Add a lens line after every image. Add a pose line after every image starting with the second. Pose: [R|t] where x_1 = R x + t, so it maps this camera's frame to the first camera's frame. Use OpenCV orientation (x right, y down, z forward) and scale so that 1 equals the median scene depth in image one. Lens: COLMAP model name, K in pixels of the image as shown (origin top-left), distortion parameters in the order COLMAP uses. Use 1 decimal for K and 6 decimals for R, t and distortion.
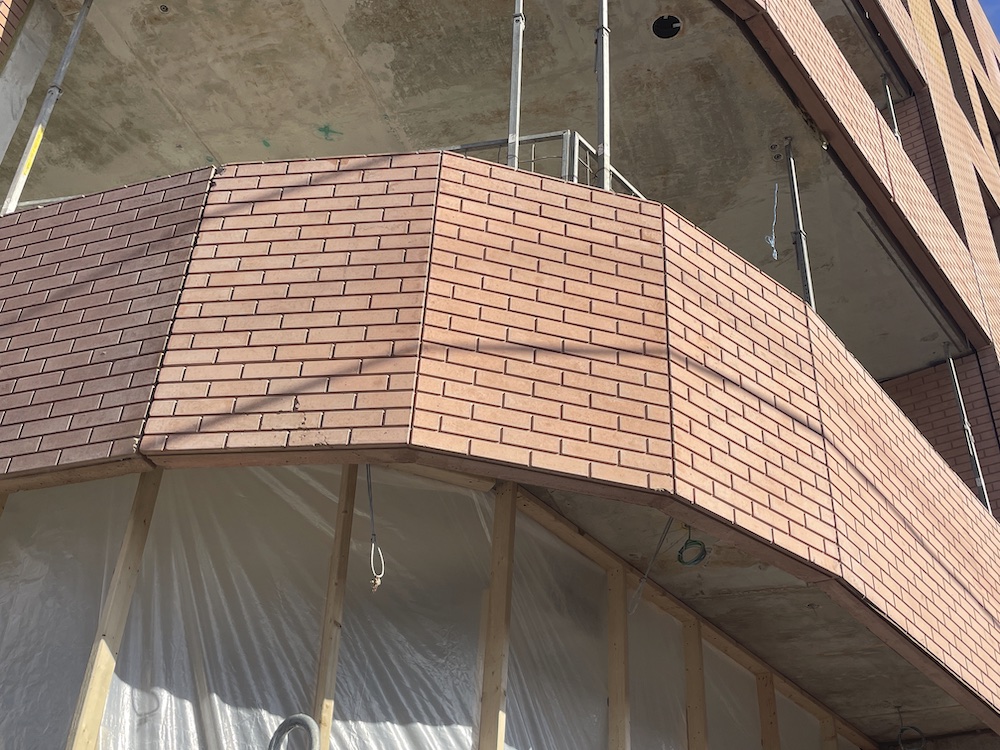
lens RADIAL K [[1118.7, 0, 500.0], [0, 1118.7, 375.0], [0, 0, 1]] dist [0.125987, -0.222276]
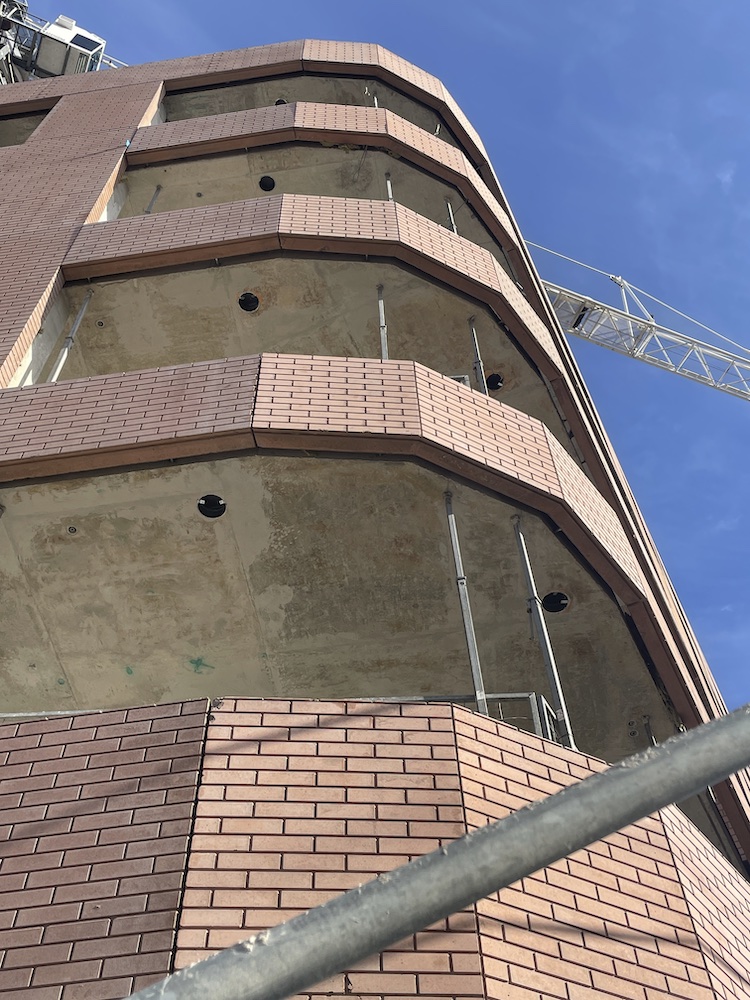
lens RADIAL K [[1118.7, 0, 375.0], [0, 1118.7, 500.0], [0, 0, 1]] dist [0.125987, -0.222276]
pose [[0.974796, 0.126894, 0.183497, -0.220226], [-0.052246, 0.929460, -0.365204, -0.001539], [-0.216896, 0.346412, 0.912664, 0.036590]]
